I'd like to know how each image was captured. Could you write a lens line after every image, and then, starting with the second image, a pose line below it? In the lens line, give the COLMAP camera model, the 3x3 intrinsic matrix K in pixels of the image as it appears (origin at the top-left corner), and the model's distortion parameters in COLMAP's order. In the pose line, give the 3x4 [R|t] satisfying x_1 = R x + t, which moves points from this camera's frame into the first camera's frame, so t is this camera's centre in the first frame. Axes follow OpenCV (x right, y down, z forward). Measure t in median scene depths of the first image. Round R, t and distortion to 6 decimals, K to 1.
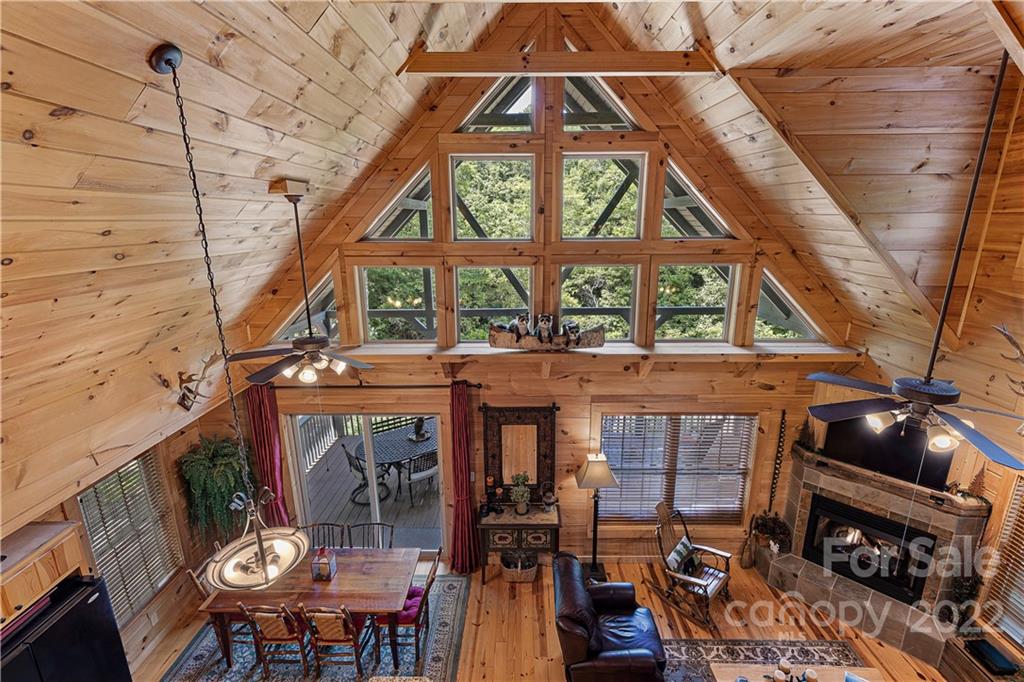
lens RADIAL K [[460.7, 0, 513.8], [0, 460.7, 343.6], [0, 0, 1]] dist [0.004280, -0.000028]
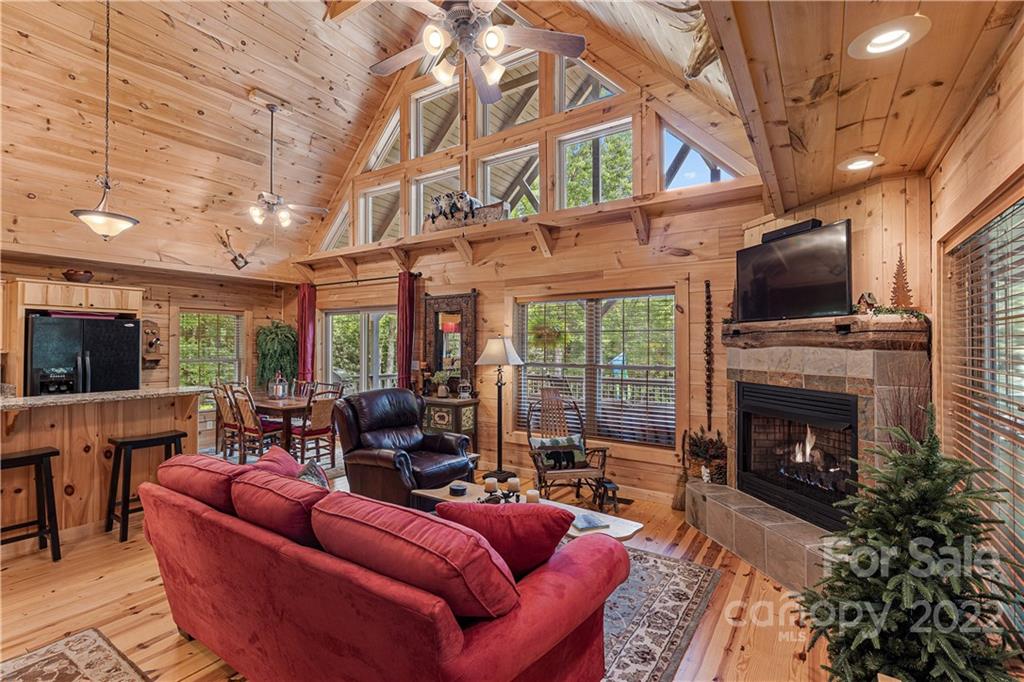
lens RADIAL K [[460.7, 0, 514.1], [0, 460.7, 344.5], [0, 0, 1]] dist [0.004280, -0.000028]
pose [[0.839058, 0.006104, -0.544007, 0.739786], [-0.147860, 0.964857, -0.217228, 0.468508], [0.523564, 0.262704, 0.810474, 0.222534]]
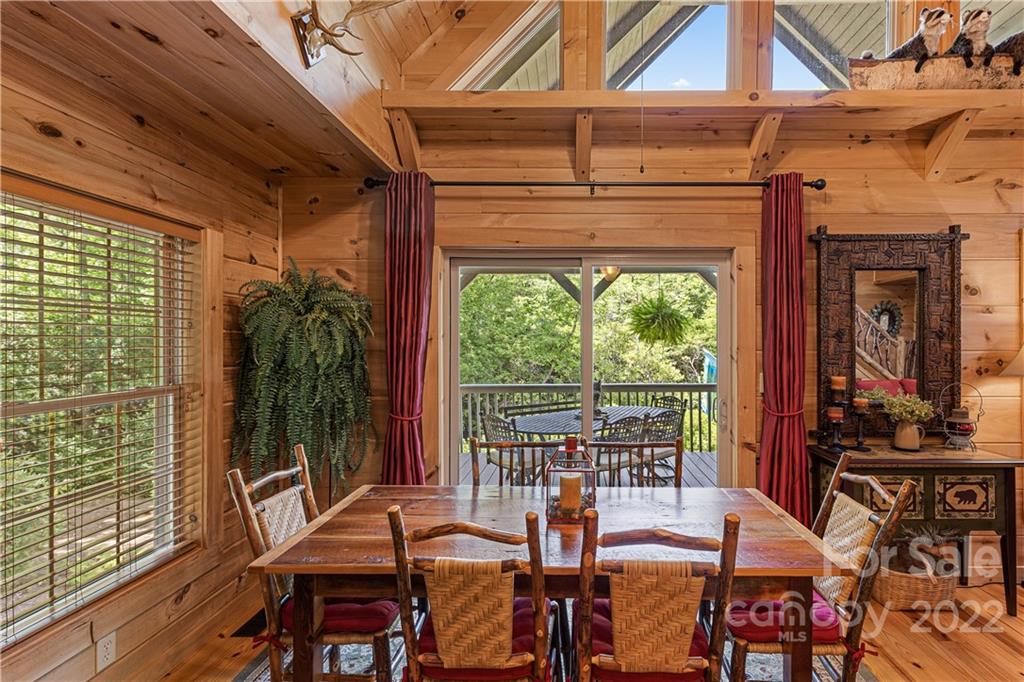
lens RADIAL K [[489.7, 0, 568.1], [0, 489.7, 336.5], [0, 0, 1]] dist [0.005422, 0.001408]
pose [[0.999982, 0.005856, 0.000917, -0.357357], [-0.005425, 0.966542, -0.256452, 0.400045], [-0.002388, 0.256443, 0.966556, 0.483168]]
